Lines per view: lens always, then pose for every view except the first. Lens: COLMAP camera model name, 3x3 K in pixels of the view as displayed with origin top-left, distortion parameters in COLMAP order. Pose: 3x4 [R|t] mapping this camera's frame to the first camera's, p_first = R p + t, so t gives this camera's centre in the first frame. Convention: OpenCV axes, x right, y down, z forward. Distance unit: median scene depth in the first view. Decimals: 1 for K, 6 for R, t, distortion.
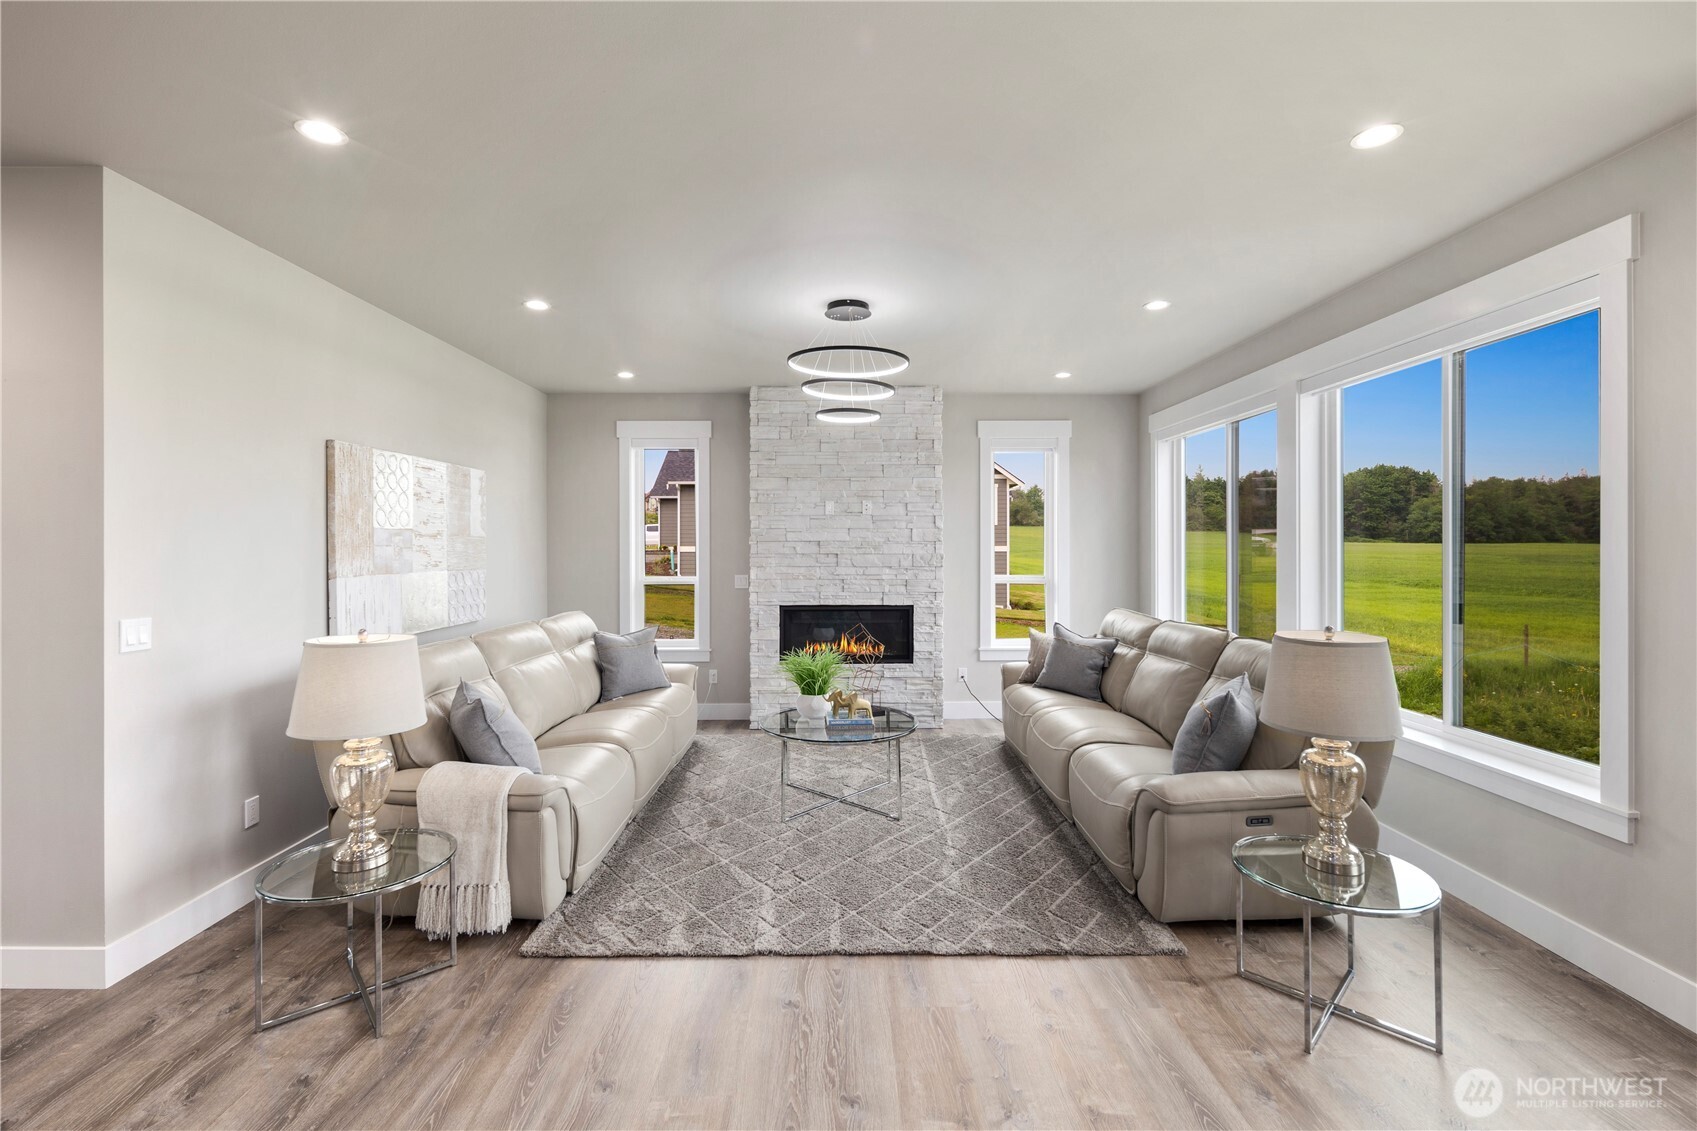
lens RADIAL K [[739.7, 0, 849.6], [0, 739.7, 550.6], [0, 0, 1]] dist [0.009902, -0.004226]
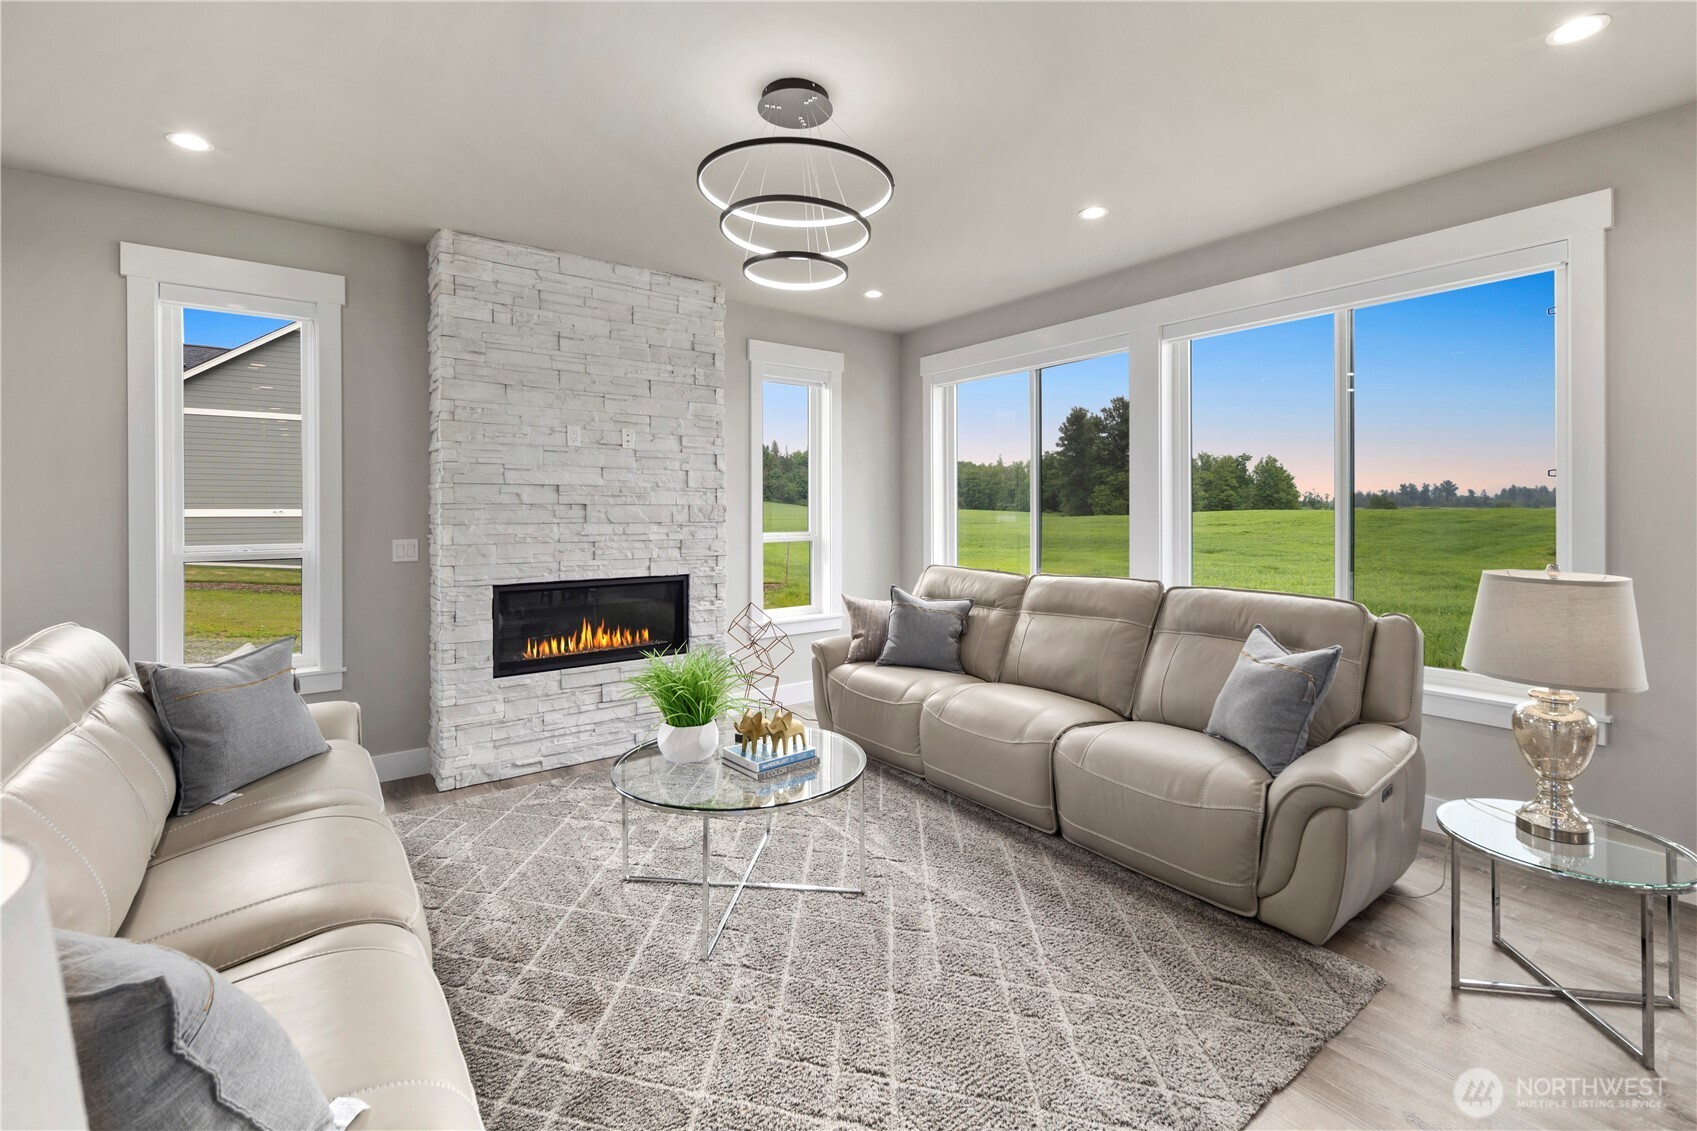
lens RADIAL K [[739.7, 0, 844.9], [0, 739.7, 513.6], [0, 0, 1]] dist [0.009902, -0.004226]
pose [[0.808923, -0.002069, 0.587911, -0.261185], [0.004343, 0.999988, -0.002457, 0.018386], [-0.587898, 0.004540, 0.808922, 0.362487]]
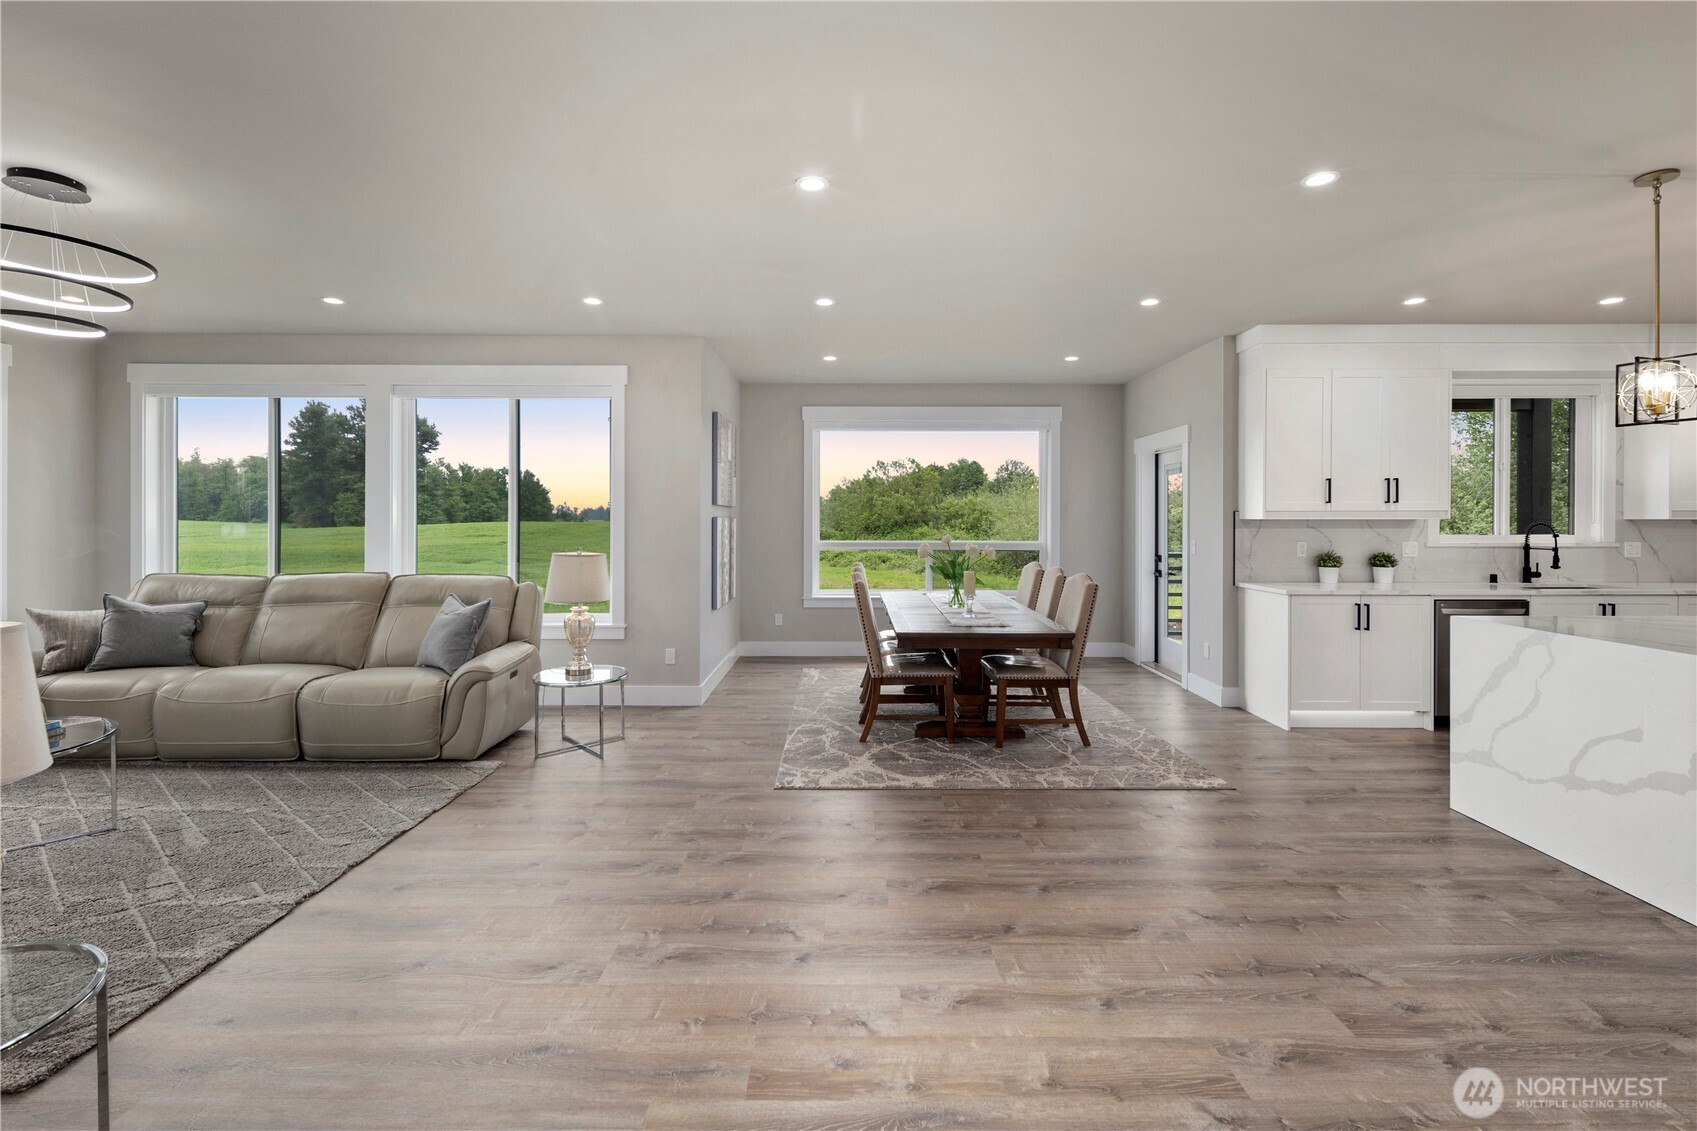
lens RADIAL K [[739.7, 0, 847.8], [0, 739.7, 523.4], [0, 0, 1]] dist [0.009902, -0.004226]
pose [[0.014960, 0.001597, 0.999887, -0.581433], [0.002563, 0.999995, -0.001636, 0.020077], [-0.999885, 0.002587, 0.014955, 0.130315]]
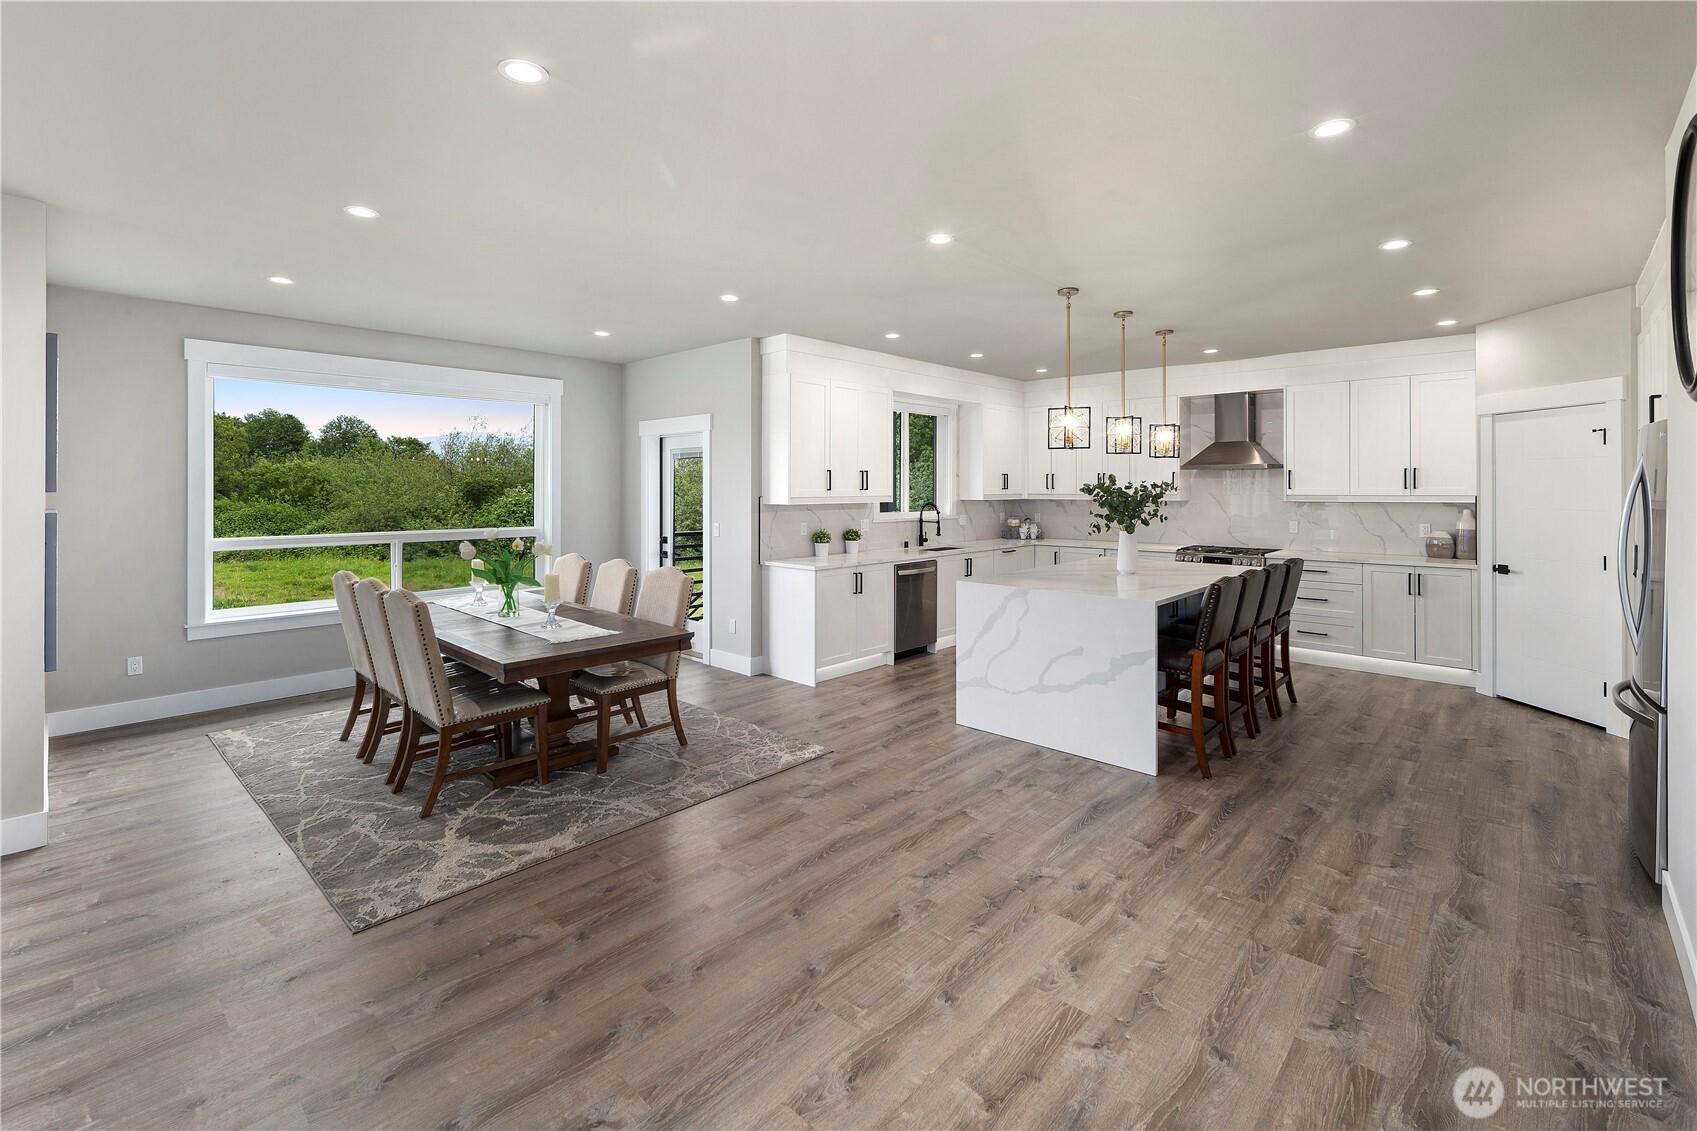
lens RADIAL K [[739.7, 0, 849.3], [0, 739.7, 488.2], [0, 0, 1]] dist [0.009902, -0.004226]
pose [[-0.722914, 0.005374, 0.690917, -0.422209], [0.006541, 0.999978, -0.000934, -0.010026], [-0.690907, 0.003844, -0.722933, 0.346992]]
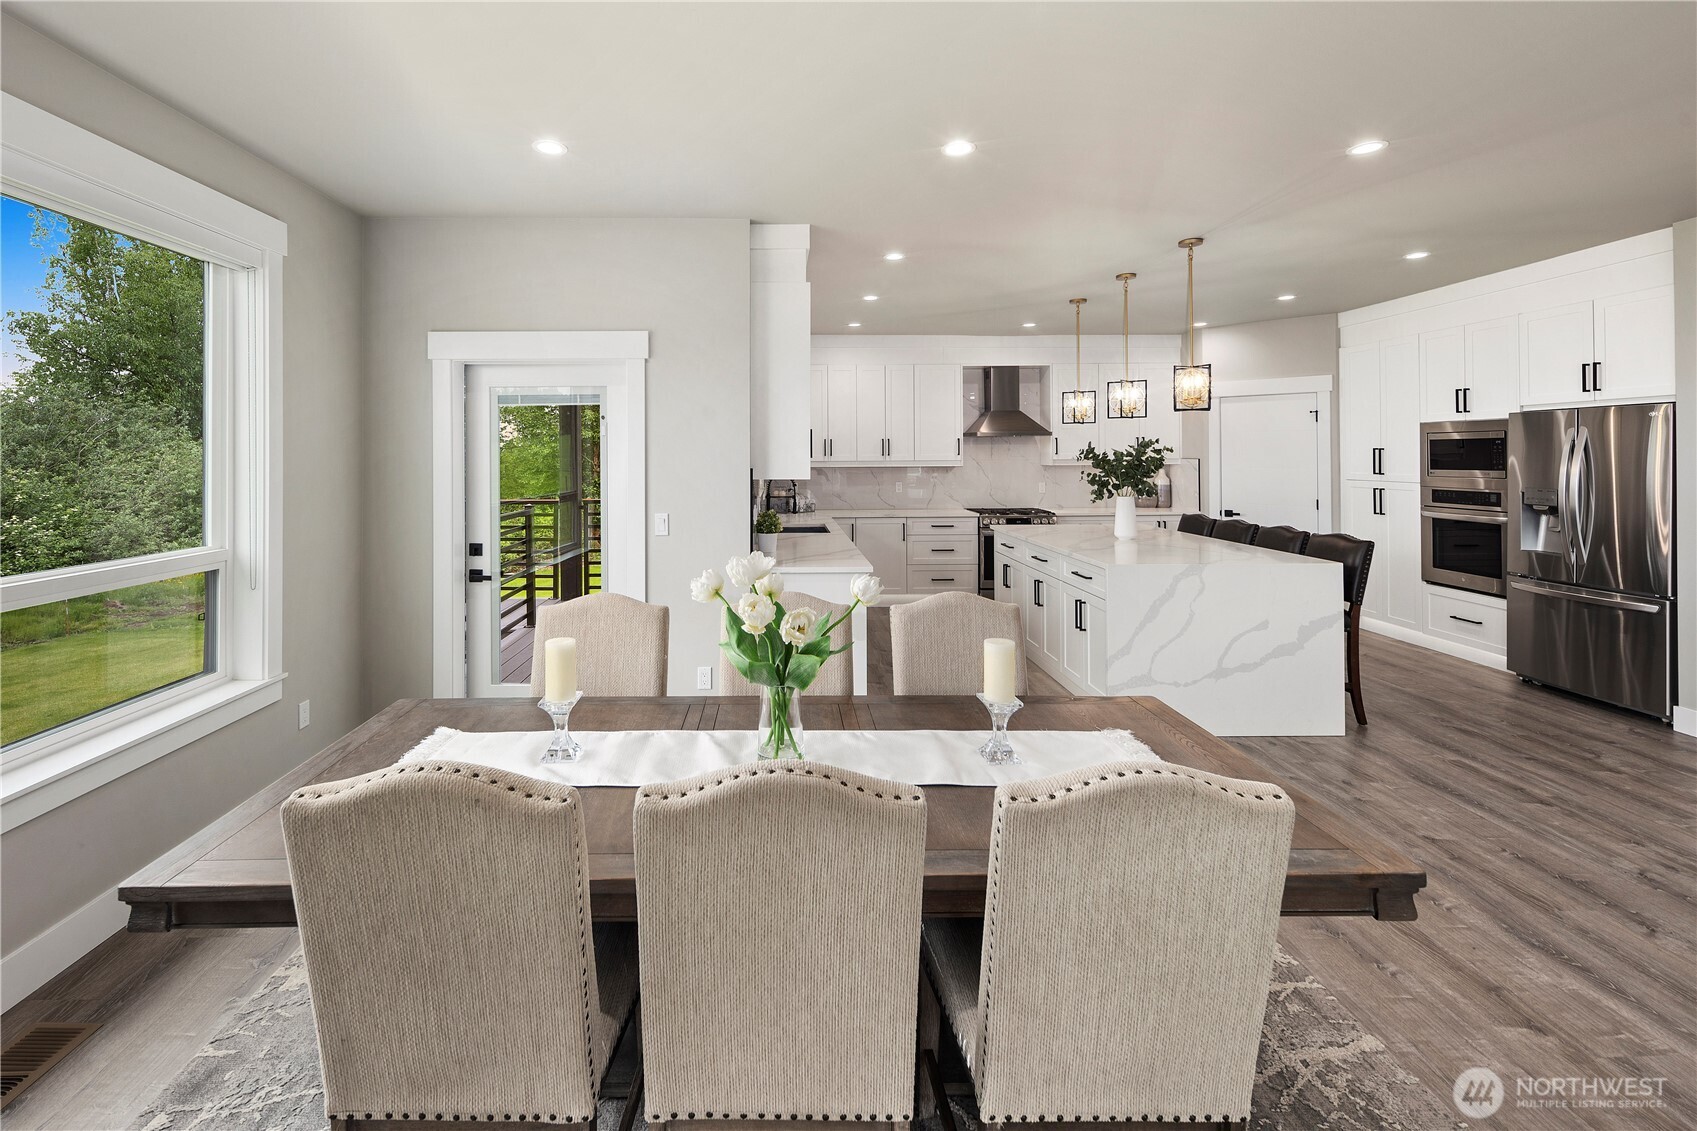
lens RADIAL K [[739.7, 0, 788.2], [0, 739.7, 456.7], [0, 0, 1]] dist [0.009902, -0.004226]
pose [[-0.999927, 0.011529, 0.003733, 0.469209], [0.011549, 0.999919, 0.005414, -0.014518], [-0.003670, 0.005457, -0.999978, 0.356672]]
